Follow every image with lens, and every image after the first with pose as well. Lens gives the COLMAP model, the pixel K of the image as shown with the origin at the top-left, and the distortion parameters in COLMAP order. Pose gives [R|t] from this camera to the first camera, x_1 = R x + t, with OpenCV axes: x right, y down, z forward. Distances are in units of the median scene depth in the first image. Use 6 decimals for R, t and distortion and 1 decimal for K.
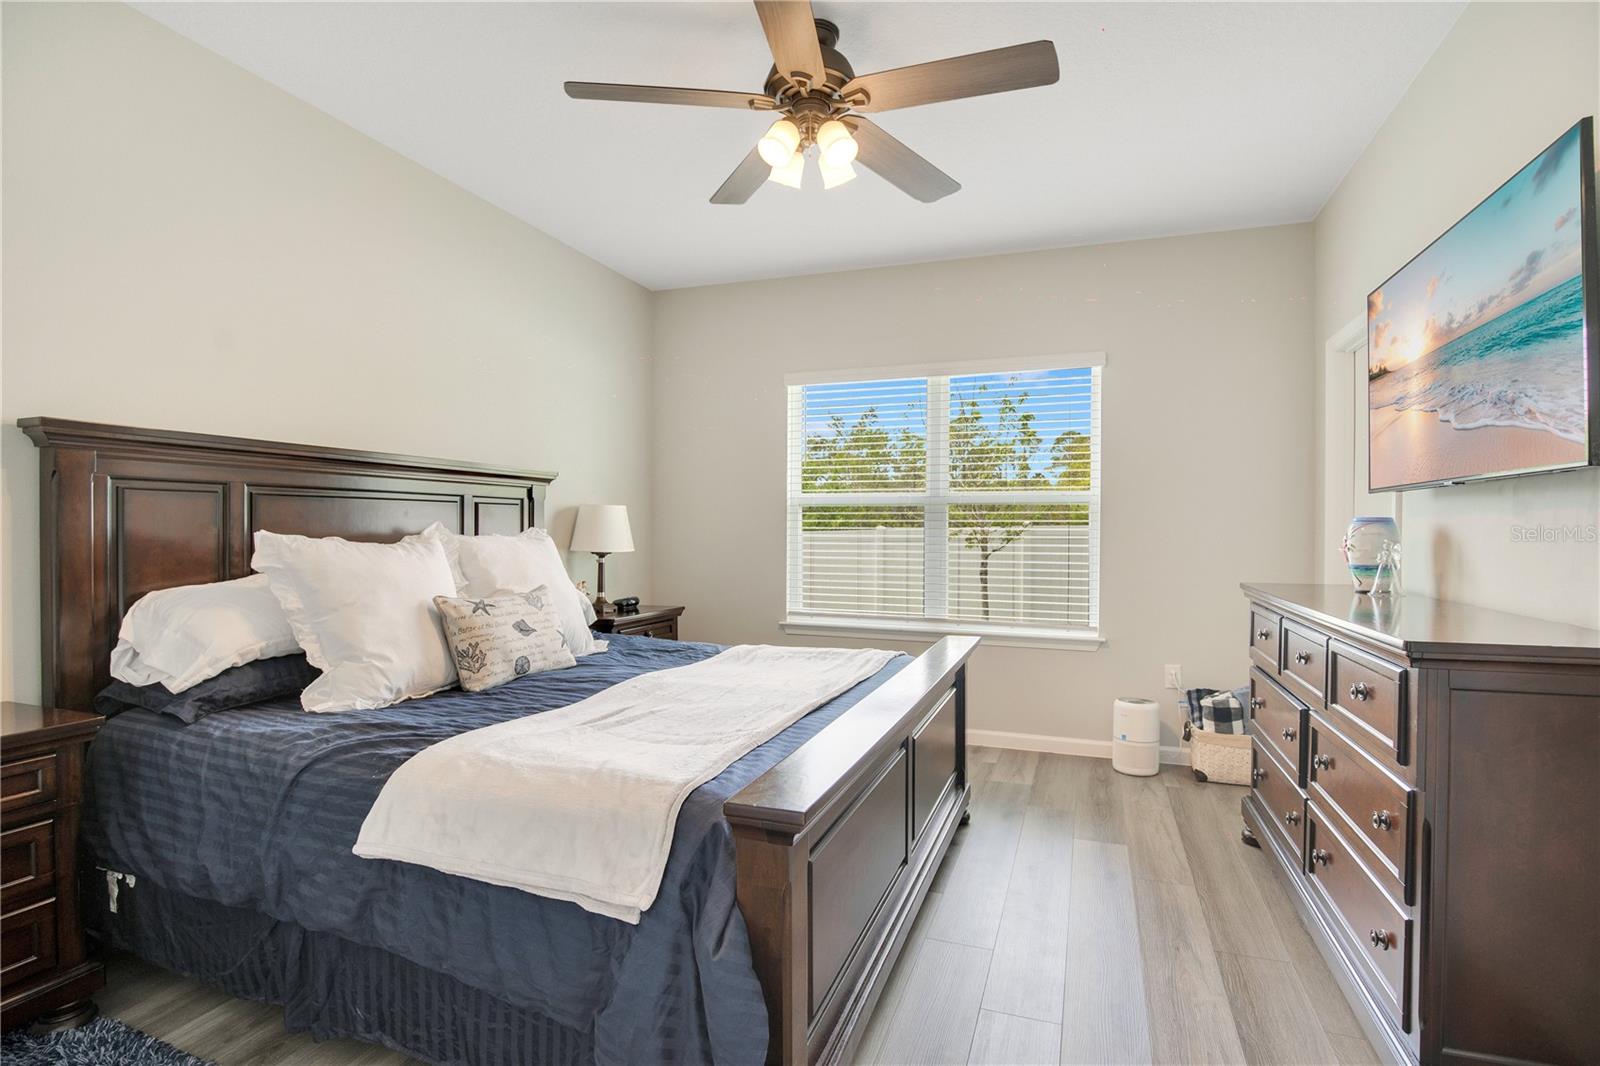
lens RADIAL K [[756.5, 0, 793.6], [0, 756.5, 527.7], [0, 0, 1]] dist [-0.024897, 0.000884]
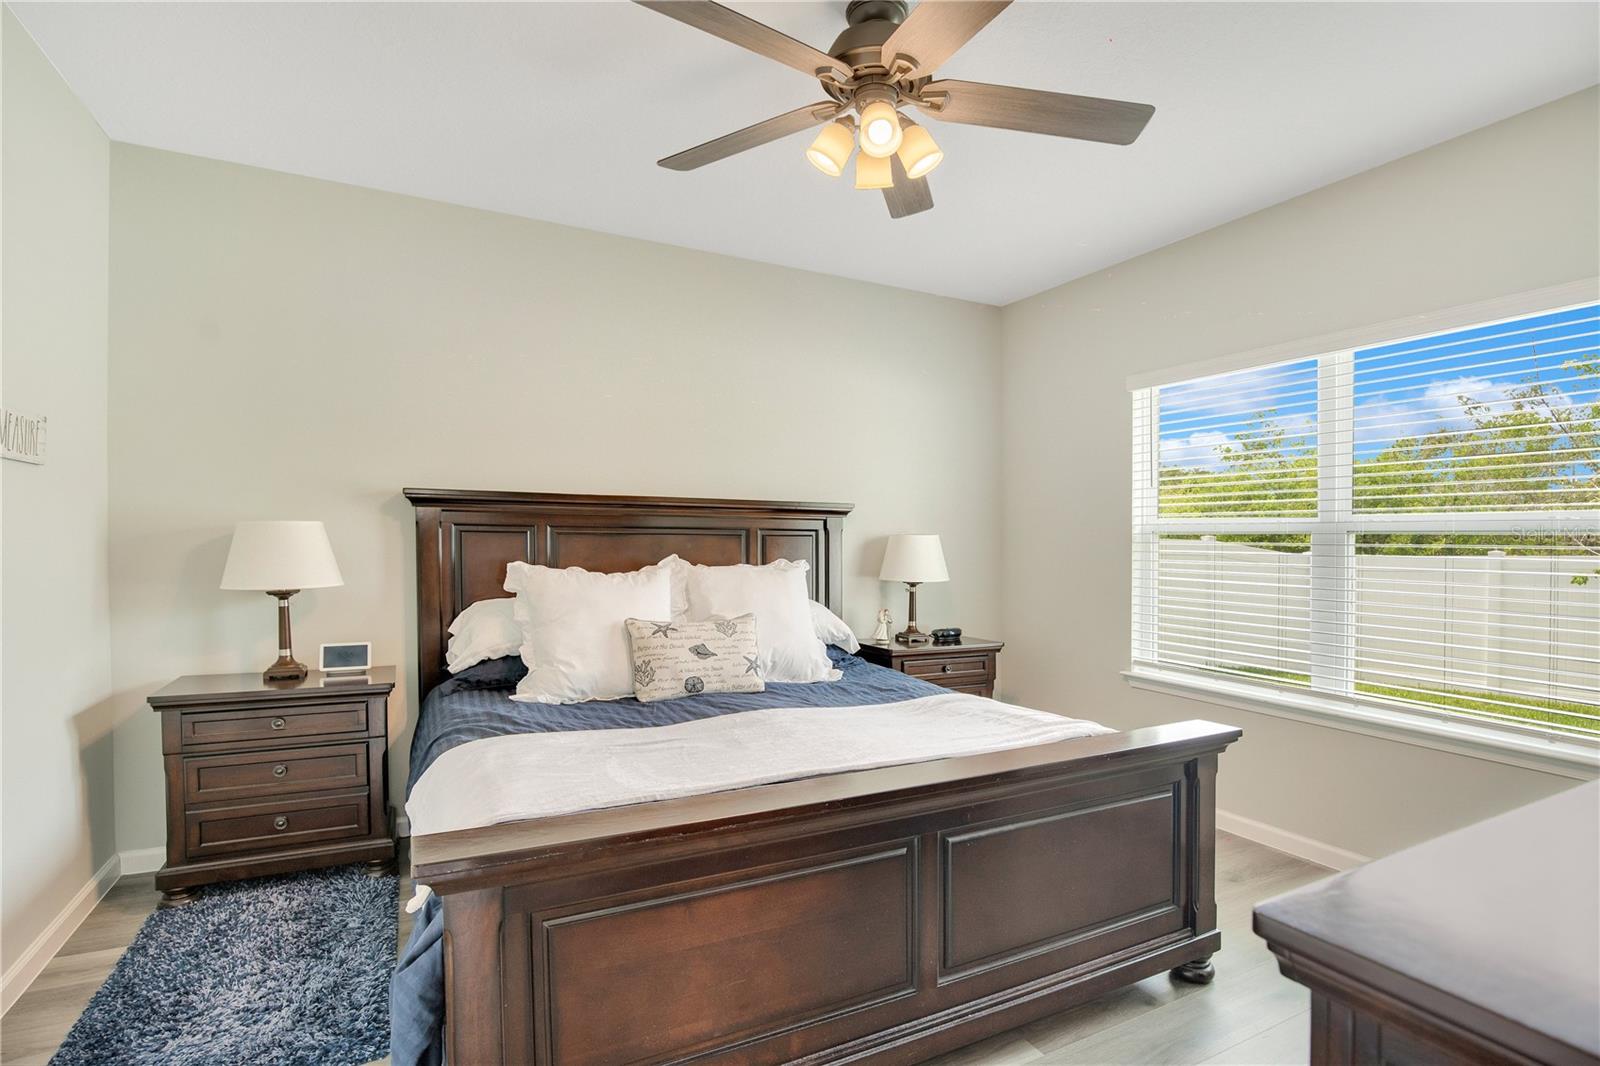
lens RADIAL K [[756.5, 0, 824.5], [0, 756.5, 554.5], [0, 0, 1]] dist [-0.024897, 0.000884]
pose [[0.755019, 0.019062, -0.655426, 0.482958], [-0.008878, 0.999783, 0.018851, -0.032225], [0.655643, -0.008414, 0.755024, 0.253106]]
